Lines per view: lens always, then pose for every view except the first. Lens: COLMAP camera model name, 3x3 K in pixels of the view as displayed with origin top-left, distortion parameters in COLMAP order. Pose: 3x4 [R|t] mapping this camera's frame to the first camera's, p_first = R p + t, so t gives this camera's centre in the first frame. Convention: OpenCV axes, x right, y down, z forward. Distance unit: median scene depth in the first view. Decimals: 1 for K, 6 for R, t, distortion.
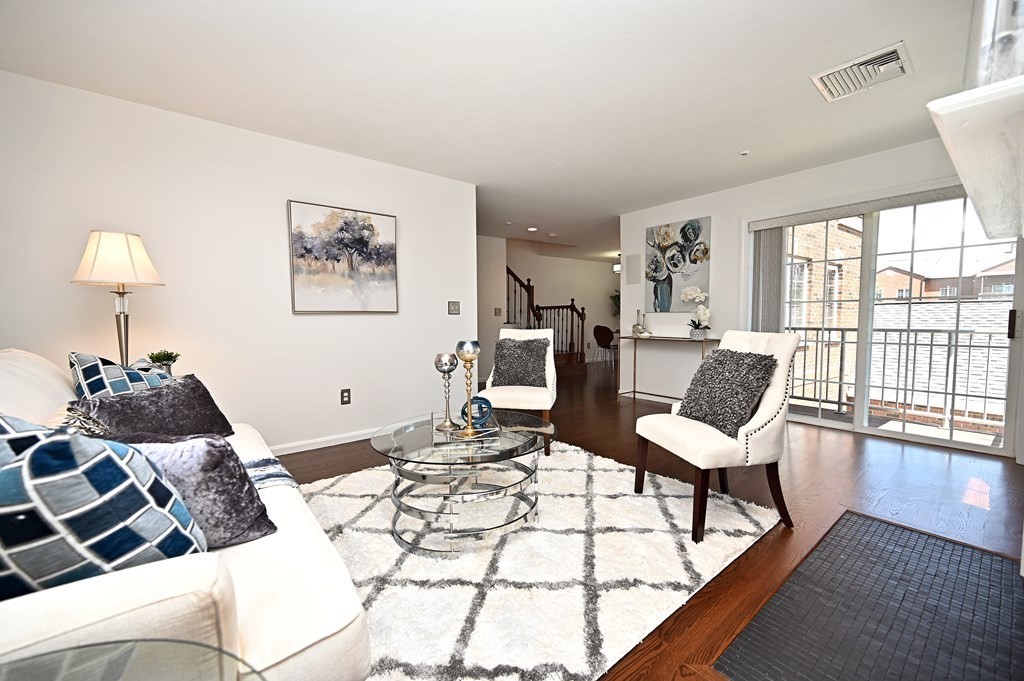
lens RADIAL K [[406.6, 0, 515.4], [0, 406.6, 341.2], [0, 0, 1]] dist [0.003713, 0.000854]
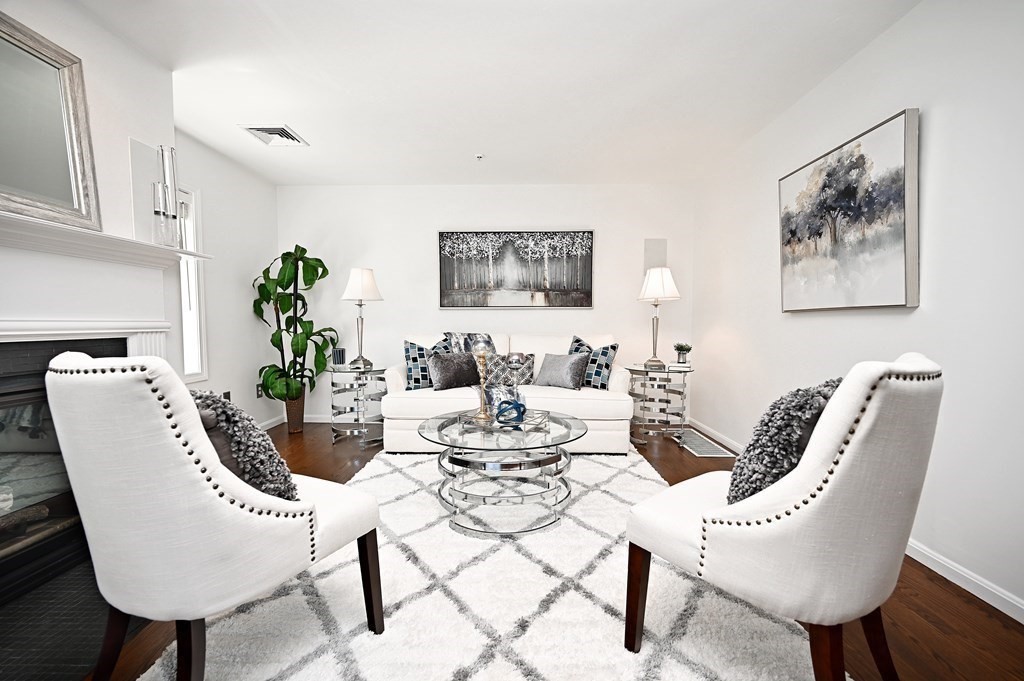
lens RADIAL K [[406.6, 0, 508.8], [0, 406.6, 337.5], [0, 0, 1]] dist [0.003713, 0.000854]
pose [[-0.643373, 0.031844, -0.764890, 0.377728], [-0.041278, 0.996238, 0.076196, -0.050480], [0.764439, 0.080595, -0.639638, 0.927374]]
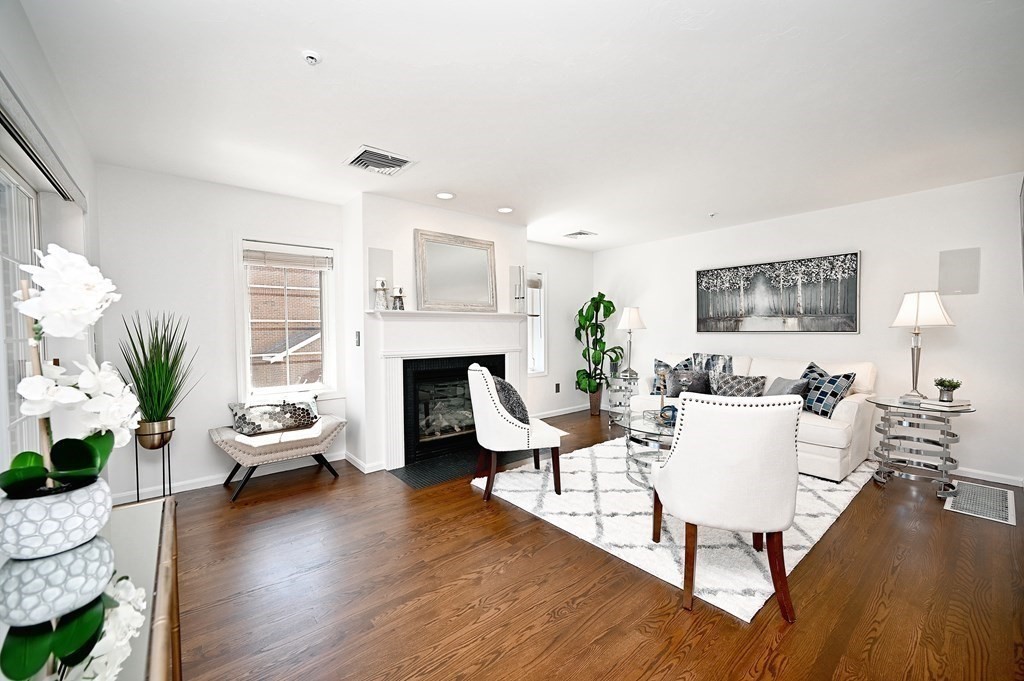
lens RADIAL K [[406.6, 0, 516.8], [0, 406.6, 321.3], [0, 0, 1]] dist [0.003713, 0.000854]
pose [[-0.999671, 0.009446, -0.023848, 0.288074], [0.008523, 0.999222, 0.038503, -0.132037], [0.024193, 0.038287, -0.998974, 1.405371]]
